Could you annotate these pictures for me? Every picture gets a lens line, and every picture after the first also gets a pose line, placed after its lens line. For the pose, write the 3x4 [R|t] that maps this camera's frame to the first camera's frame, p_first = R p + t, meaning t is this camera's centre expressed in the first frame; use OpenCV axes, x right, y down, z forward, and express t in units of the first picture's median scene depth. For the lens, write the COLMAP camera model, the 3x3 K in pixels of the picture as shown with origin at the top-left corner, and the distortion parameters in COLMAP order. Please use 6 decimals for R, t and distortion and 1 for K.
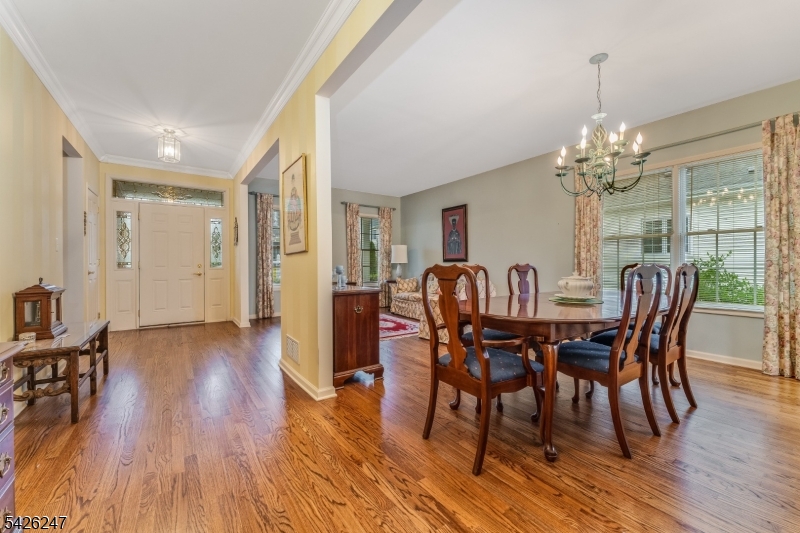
lens RADIAL K [[340.7, 0, 398.2], [0, 340.7, 264.1], [0, 0, 1]] dist [0.001048, 0.000729]
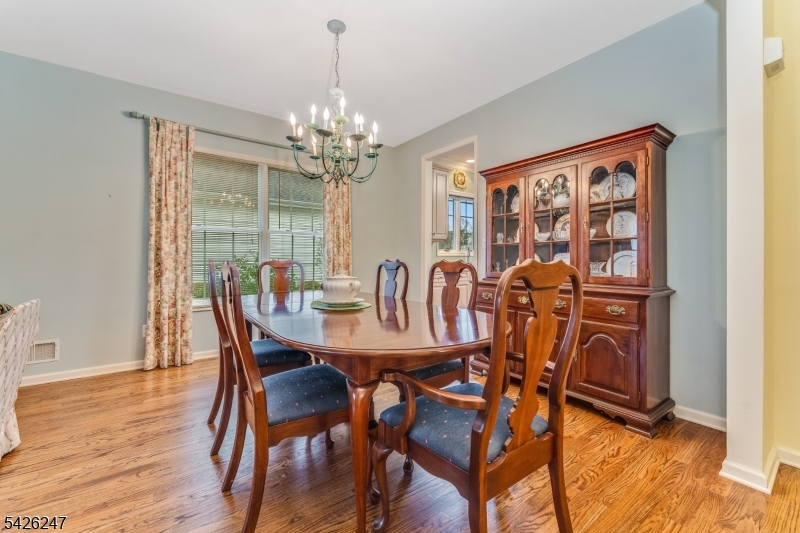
lens RADIAL K [[330.1, 0, 401.9], [0, 330.1, 254.2], [0, 0, 1]] dist [0.002824, -0.000540]
pose [[-0.022716, 0.020393, 0.999534, -0.104939], [0.000235, 0.999792, -0.020393, 0.000215], [-0.999742, -0.000228, -0.022716, 0.363354]]
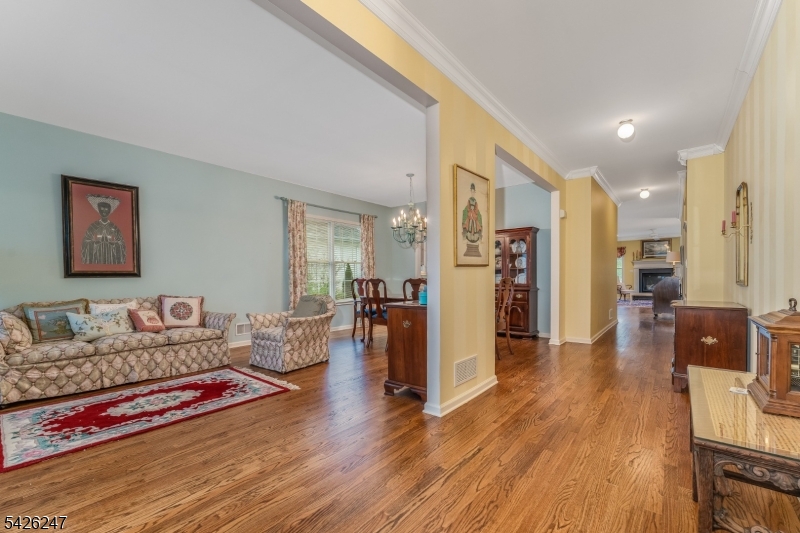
lens RADIAL K [[340.7, 0, 393.0], [0, 340.7, 281.6], [0, 0, 1]] dist [0.001048, 0.000729]
pose [[-0.267118, -0.005599, 0.963648, -0.524248], [0.009913, 0.999914, 0.008558, 0.000724], [-0.963613, 0.011839, -0.267040, 0.678730]]
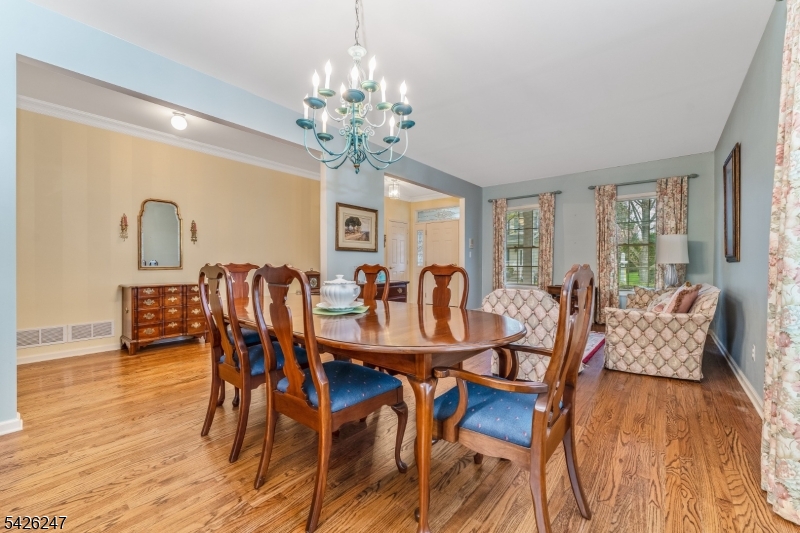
lens RADIAL K [[340.7, 0, 389.4], [0, 340.7, 262.8], [0, 0, 1]] dist [0.001048, 0.000729]
pose [[0.260719, 0.004704, -0.965403, 0.531887], [-0.007024, 0.999971, 0.002976, -0.003174], [0.965389, 0.006005, 0.260745, 0.360455]]
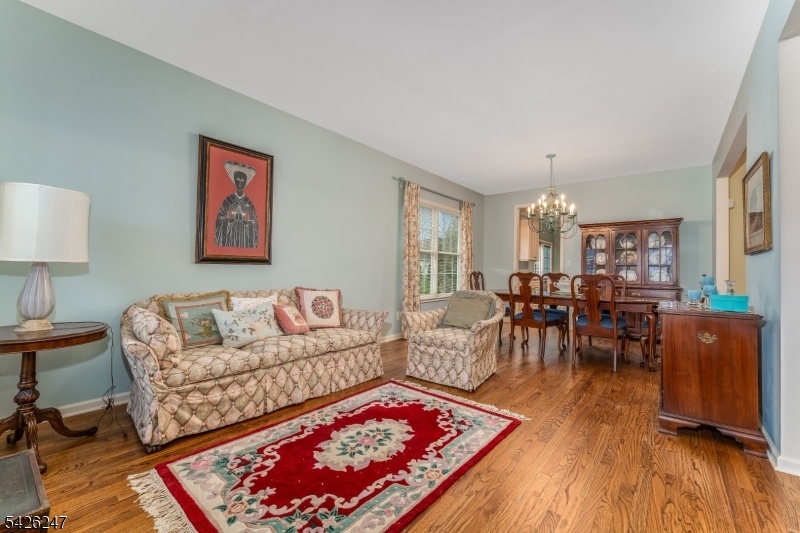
lens RADIAL K [[330.1, 0, 404.2], [0, 330.1, 262.4], [0, 0, 1]] dist [0.002824, -0.000540]
pose [[-0.275597, 0.022166, 0.961018, -0.333168], [-0.013193, 0.999553, -0.026839, 0.000690], [-0.961183, -0.020076, -0.275181, 0.899527]]
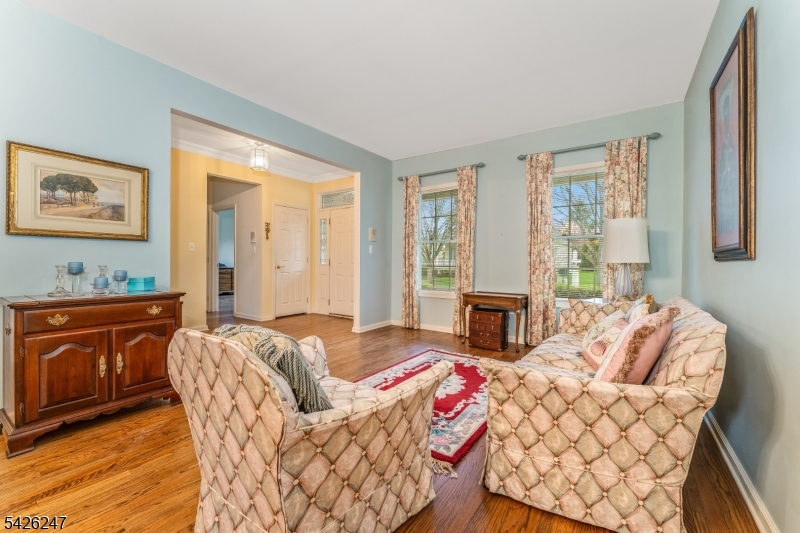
lens RADIAL K [[330.1, 0, 396.6], [0, 330.1, 260.6], [0, 0, 1]] dist [0.002824, -0.000540]
pose [[0.334928, 0.004767, -0.942231, 0.323276], [-0.011973, 0.999928, 0.000802, -0.003596], [0.942167, 0.011013, 0.334961, 0.665050]]
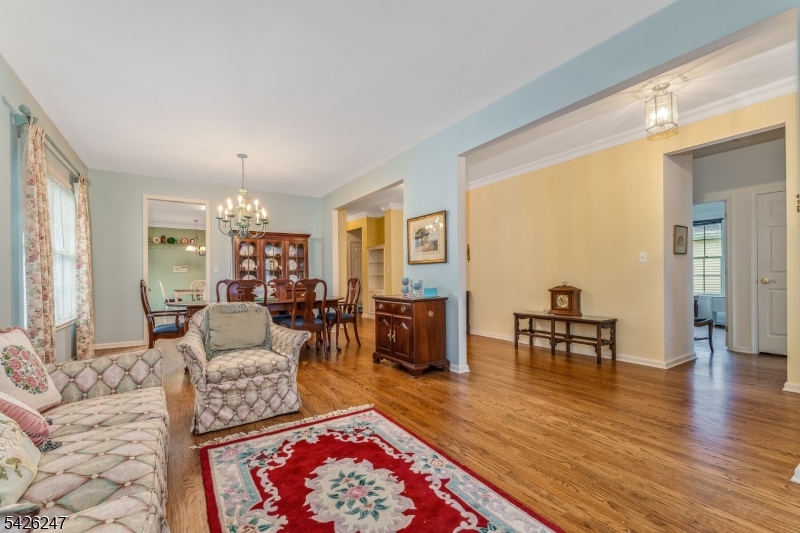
lens RADIAL K [[340.7, 0, 390.2], [0, 340.7, 283.8], [0, 0, 1]] dist [0.001048, 0.000729]
pose [[-0.998791, 0.013863, 0.047155, -0.080559], [0.014882, 0.999662, 0.021328, -0.001145], [-0.046844, 0.022004, -0.998660, 1.081290]]
